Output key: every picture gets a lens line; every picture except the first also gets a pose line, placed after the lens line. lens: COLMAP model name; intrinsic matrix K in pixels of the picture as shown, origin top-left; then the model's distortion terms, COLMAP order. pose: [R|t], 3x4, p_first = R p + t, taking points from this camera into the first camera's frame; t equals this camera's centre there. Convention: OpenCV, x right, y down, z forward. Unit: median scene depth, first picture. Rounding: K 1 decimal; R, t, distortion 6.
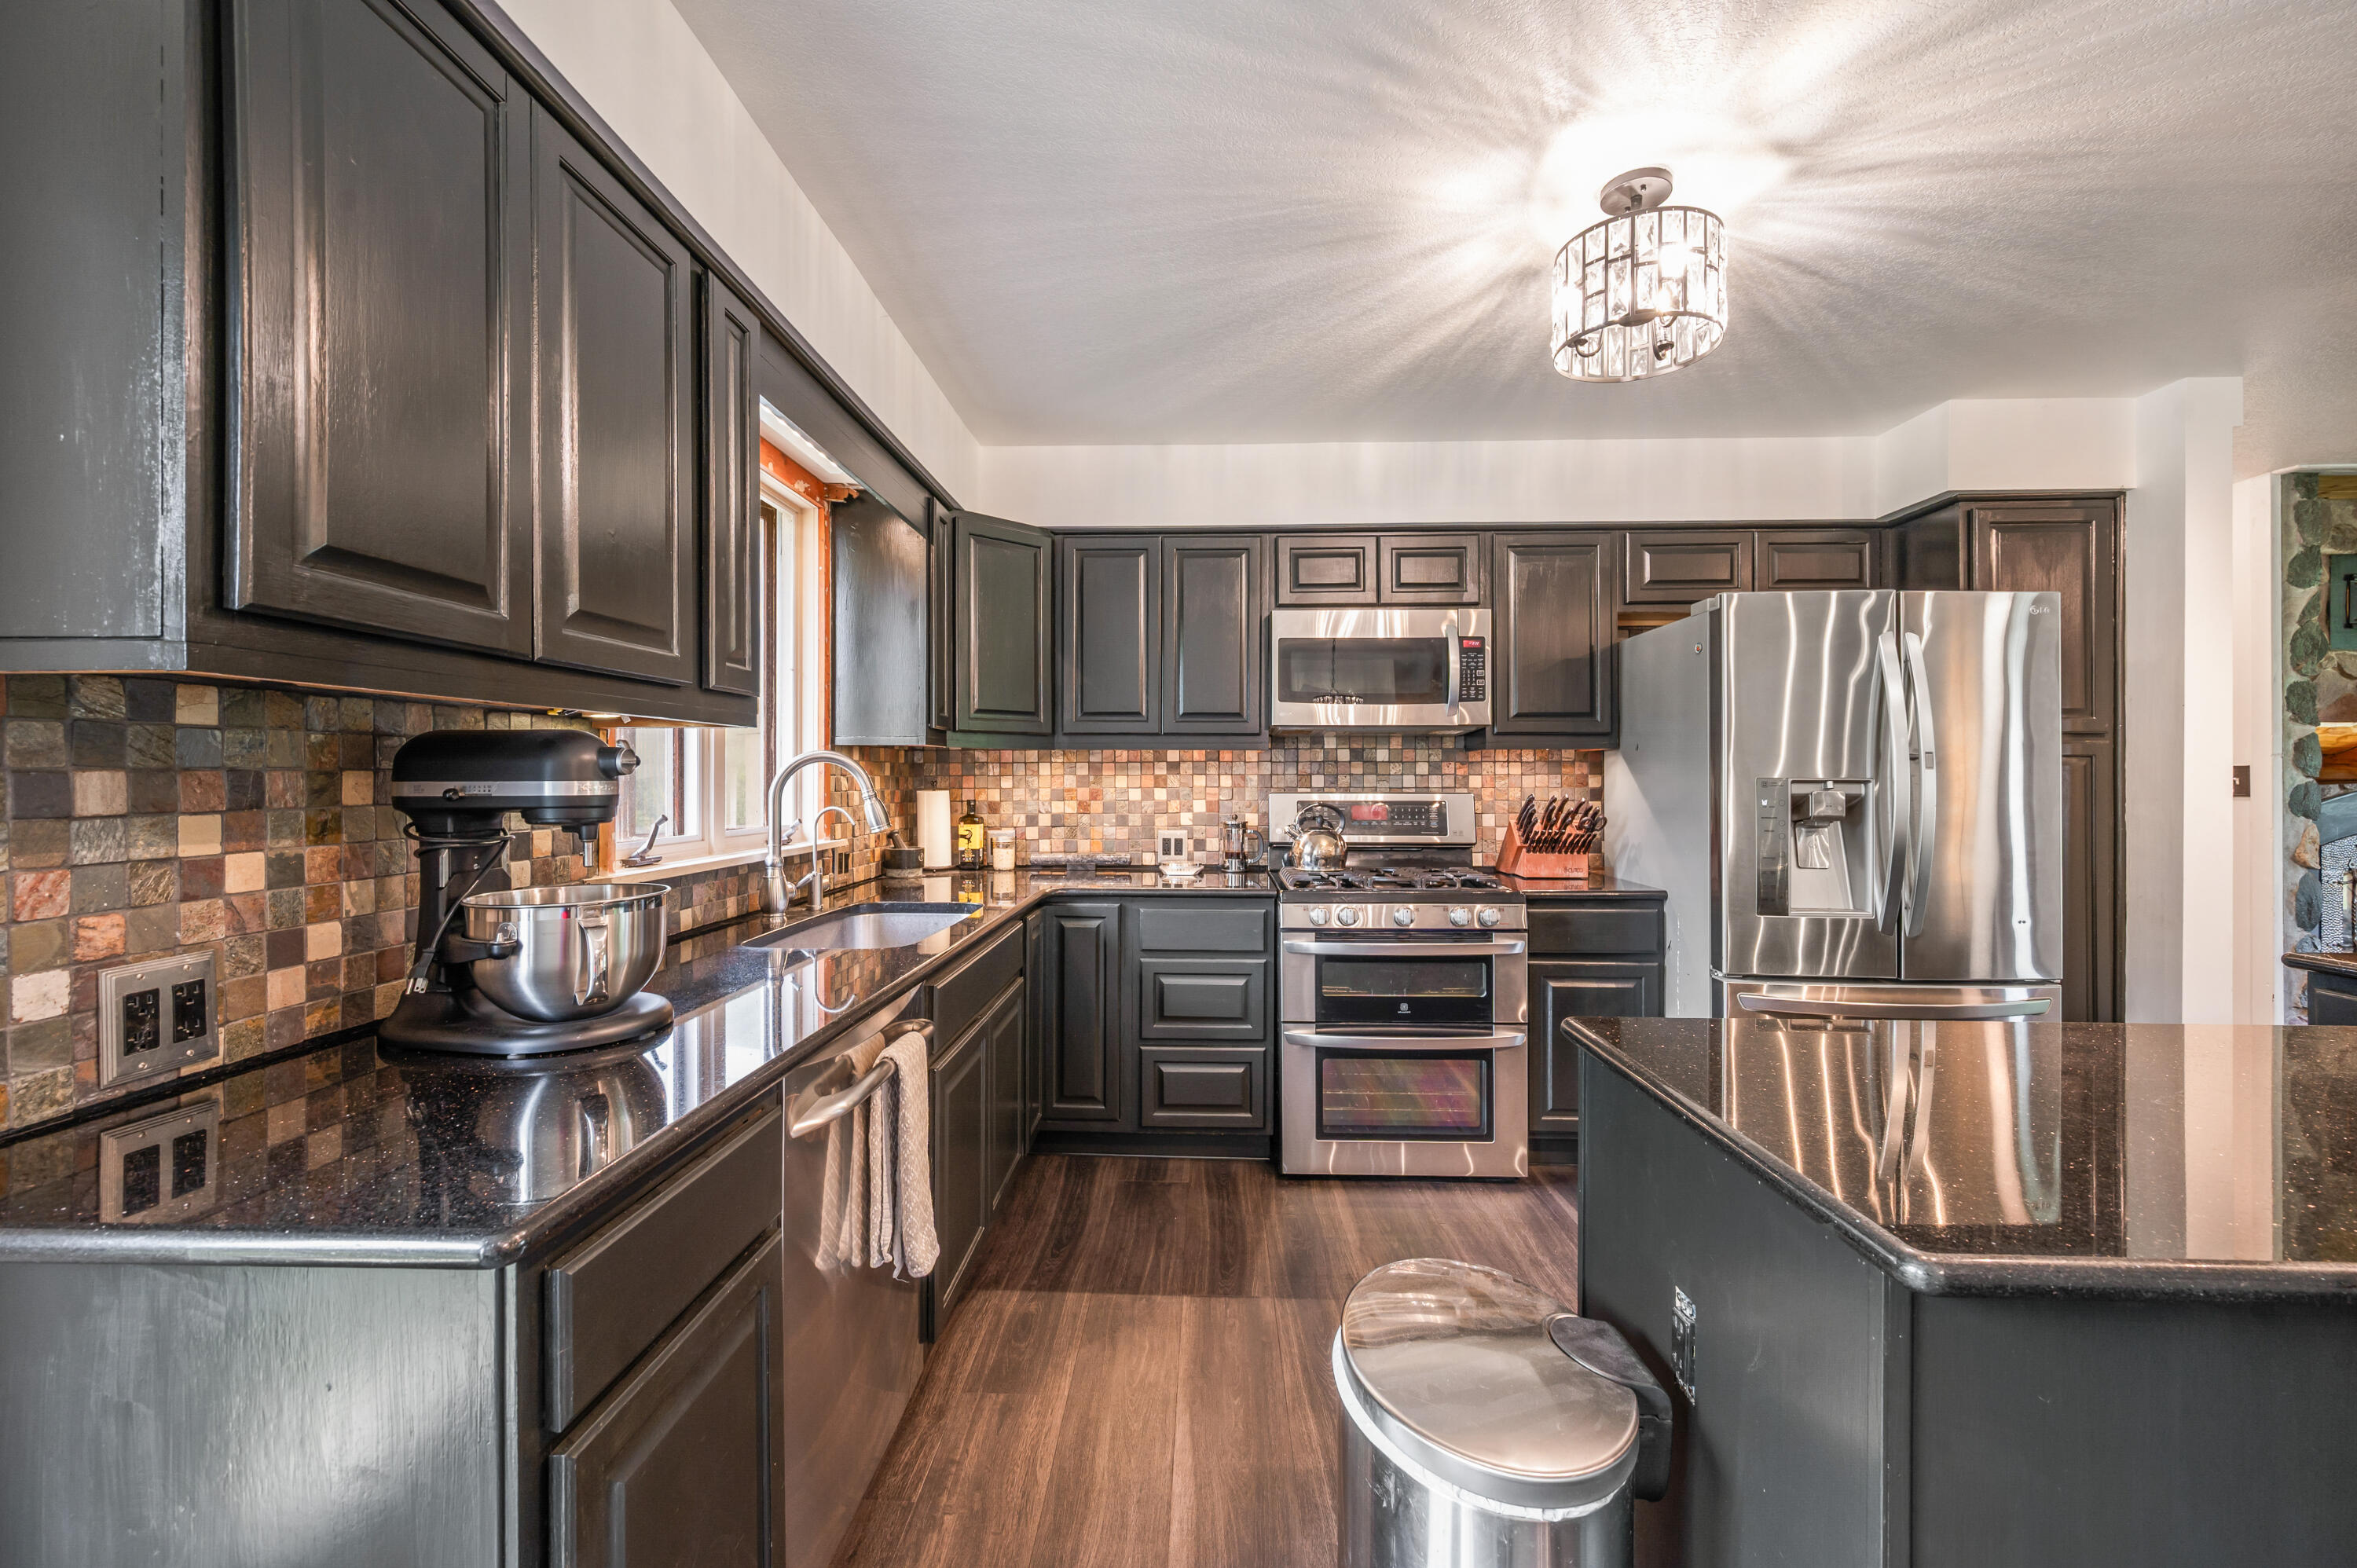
lens RADIAL K [[942.5, 0, 1133.6], [0, 942.5, 772.0], [0, 0, 1]] dist [0.000408, 0.000322]
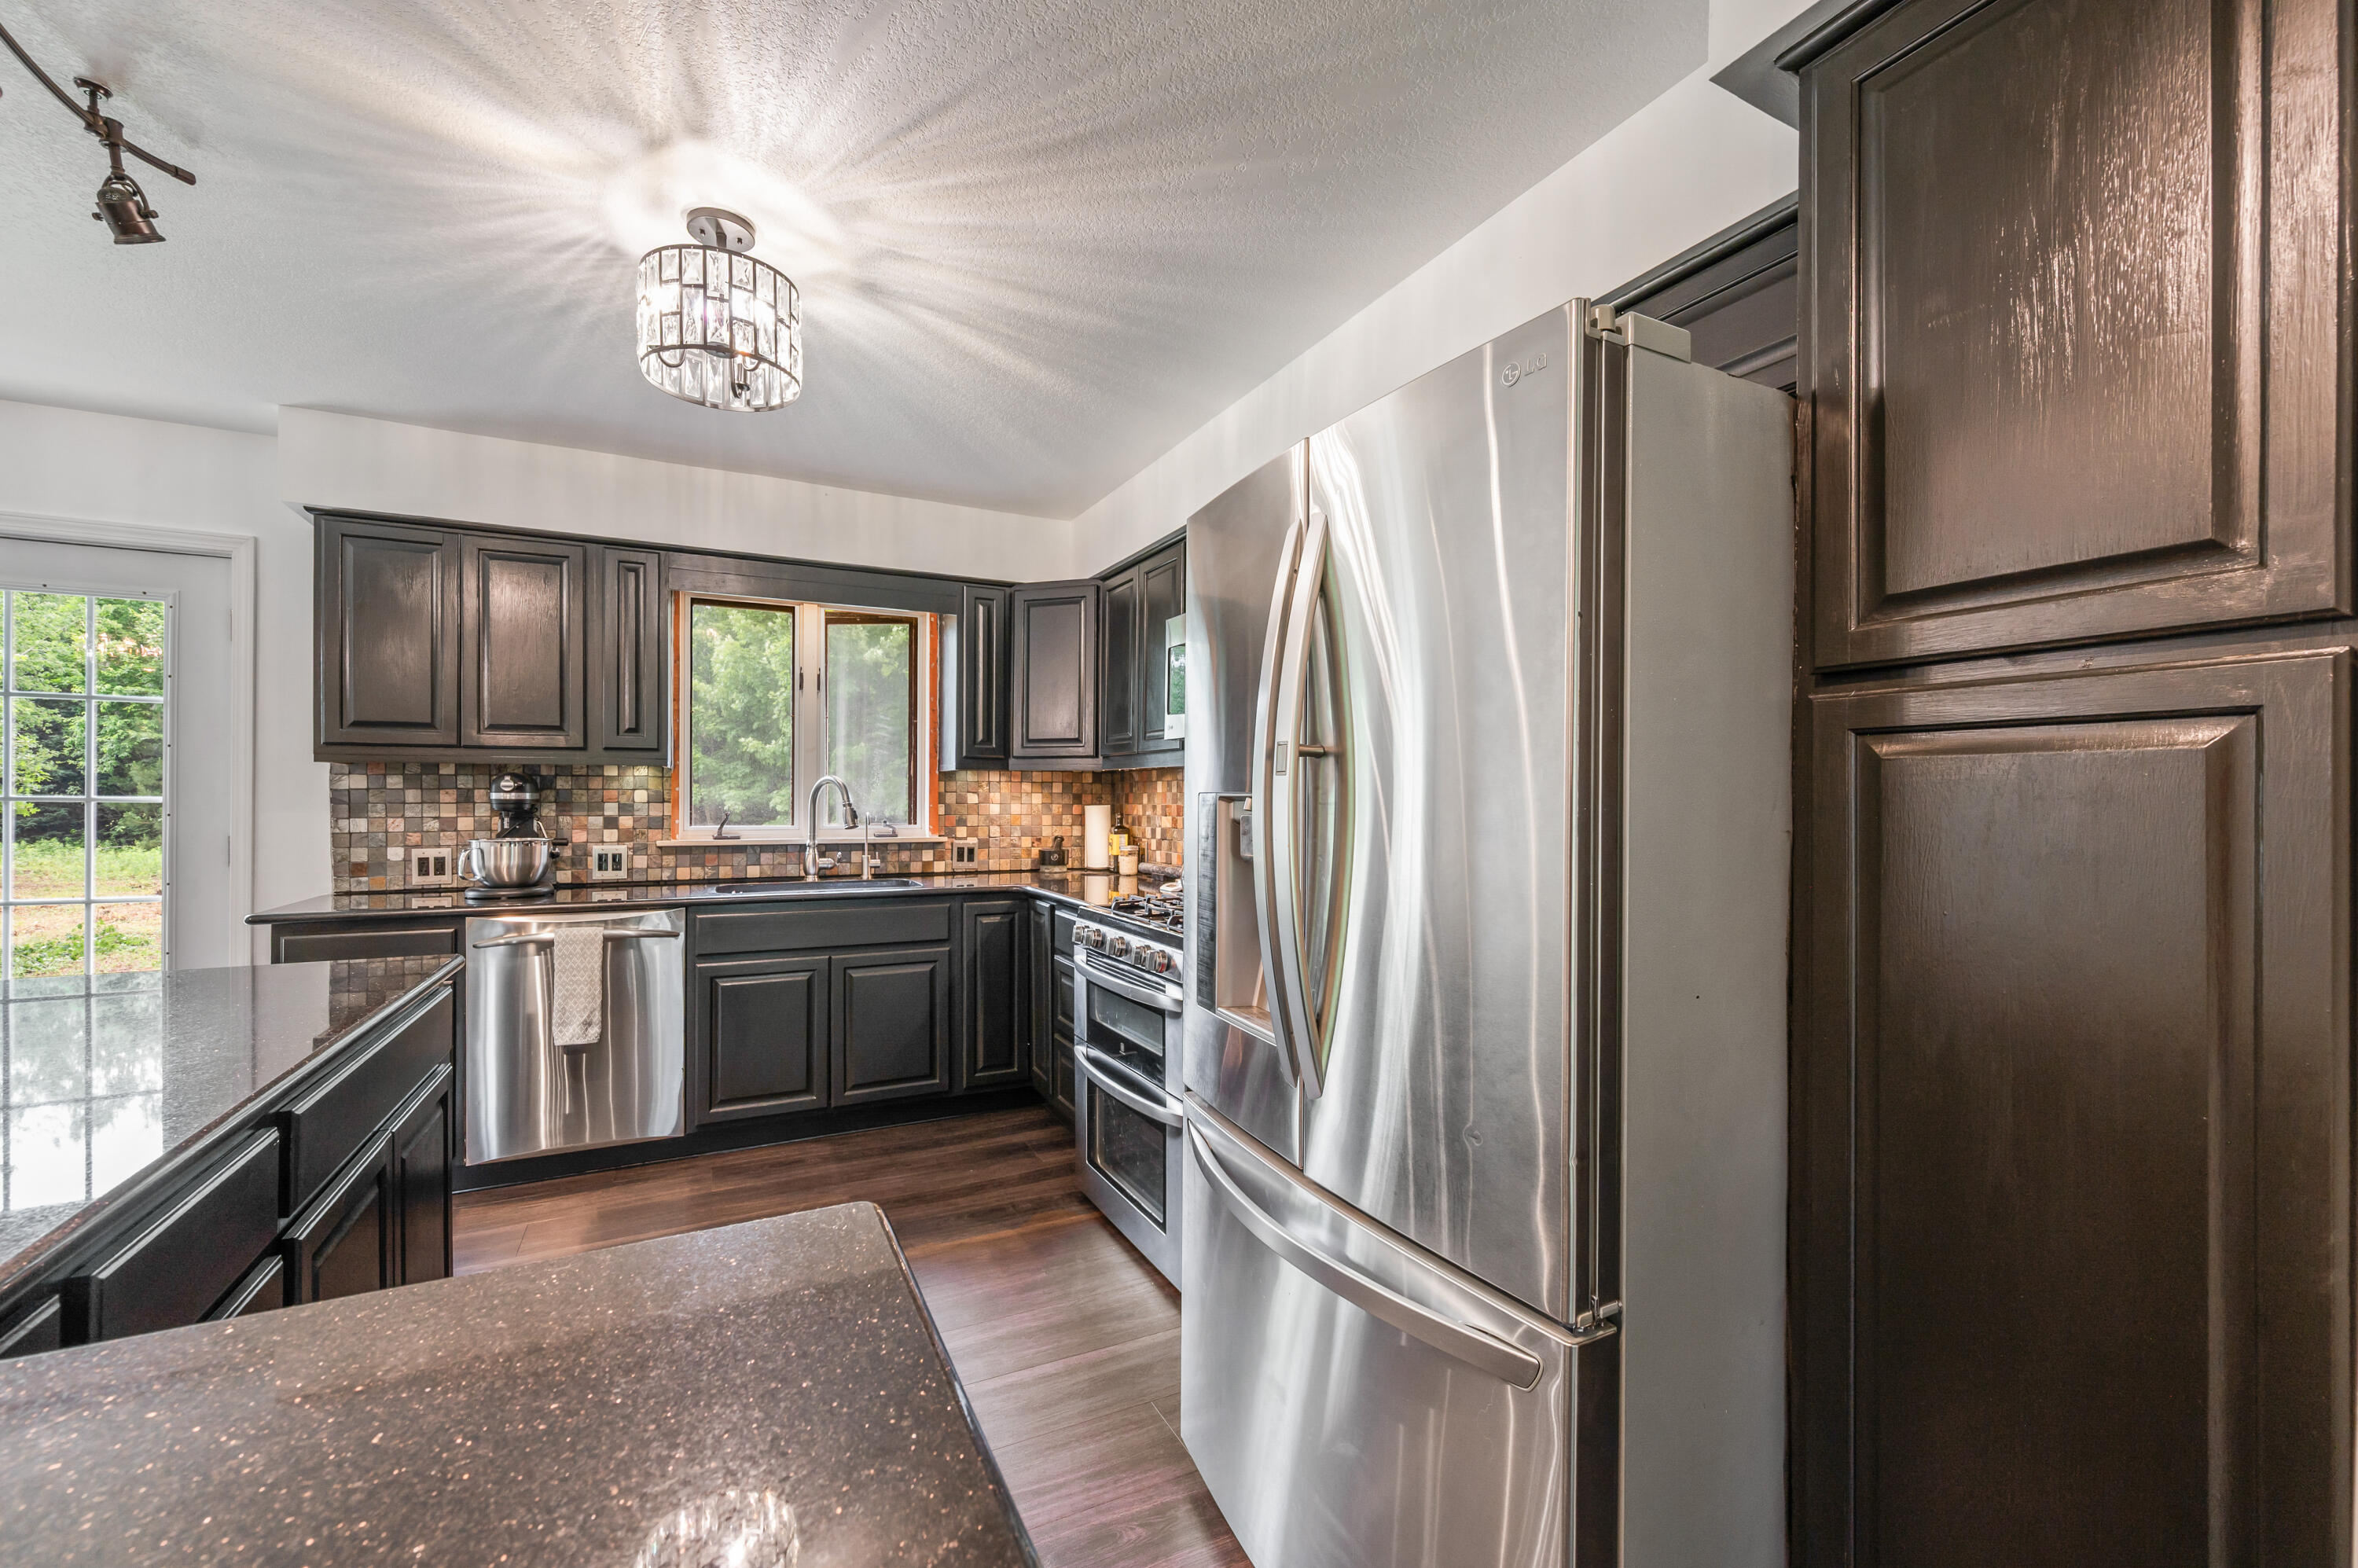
lens RADIAL K [[942.9, 0, 1199.9], [0, 942.9, 795.0], [0, 0, 1]] dist [0.000408, 0.000322]
pose [[0.496117, -0.000508, -0.868255, 0.992431], [0.000692, 1.000000, -0.000190, 0.006523], [0.868255, -0.000506, 0.496118, 0.548502]]
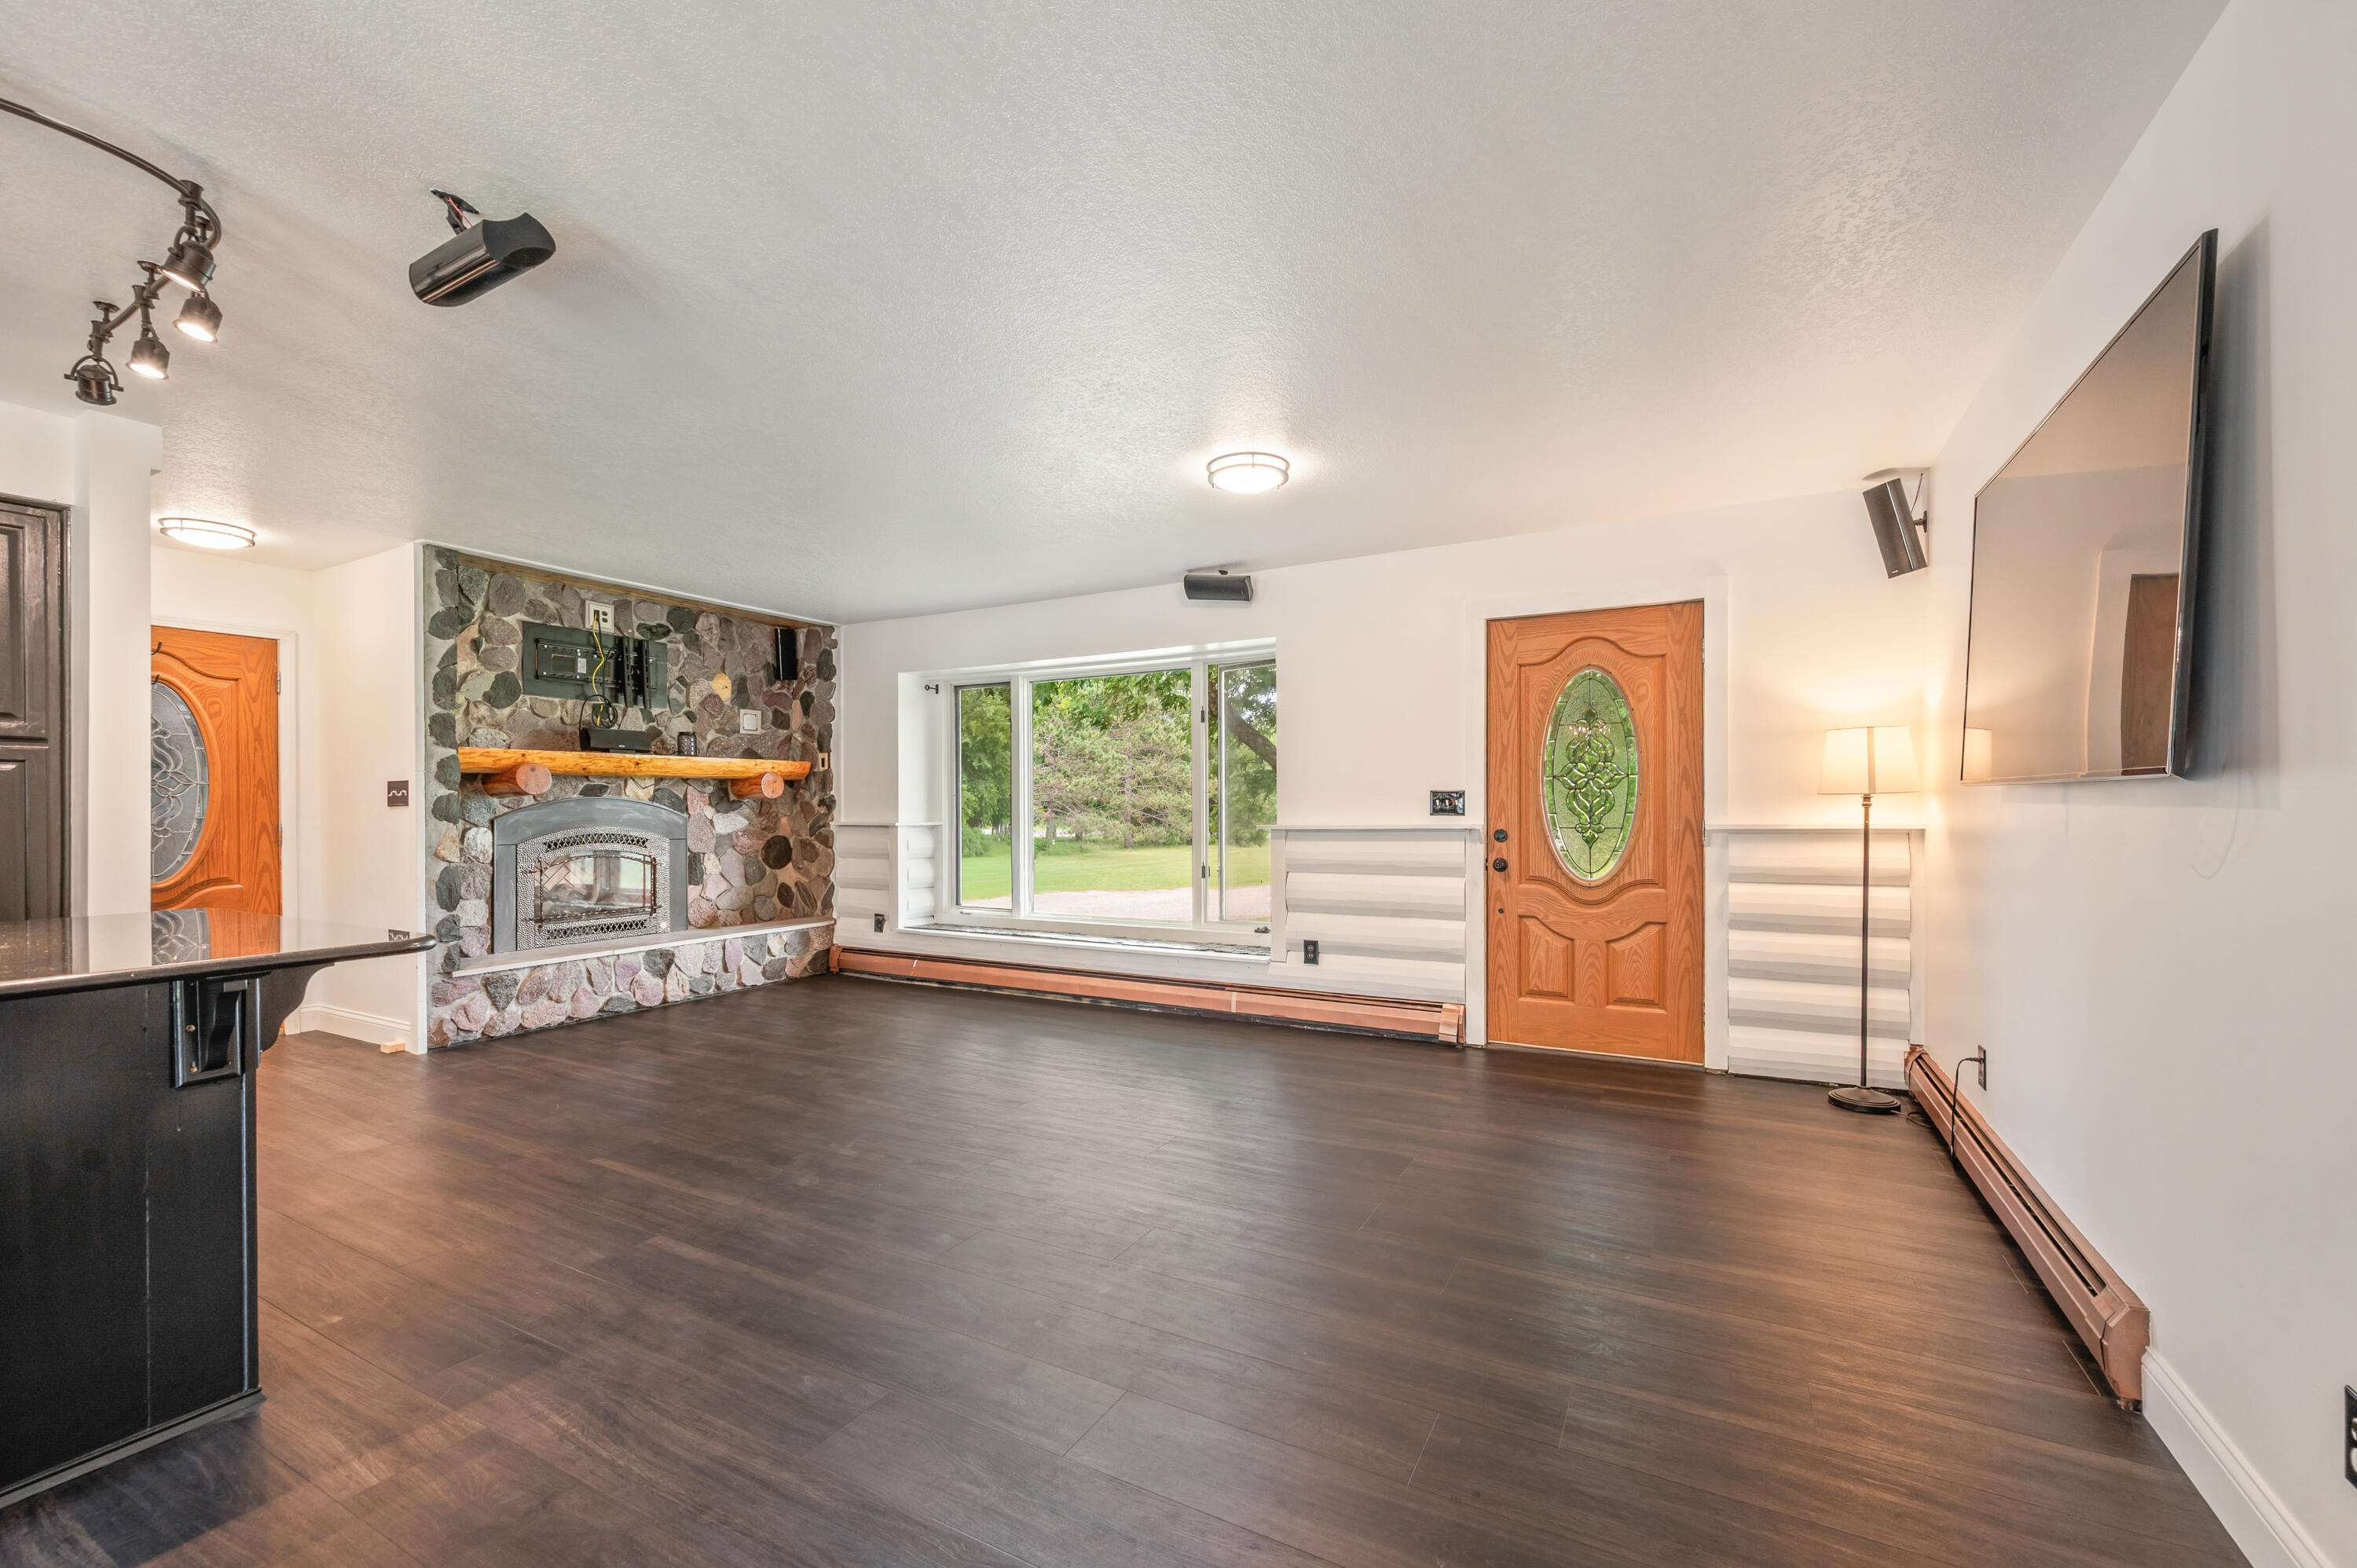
lens RADIAL K [[942.5, 0, 1227.9], [0, 942.5, 804.8], [0, 0, 1]] dist [0.000408, 0.000322]
pose [[0.437393, -0.003732, 0.899263, 0.627542], [-0.000403, 0.999990, 0.004346, 0.021986], [-0.899270, -0.002264, 0.437387, -0.544886]]
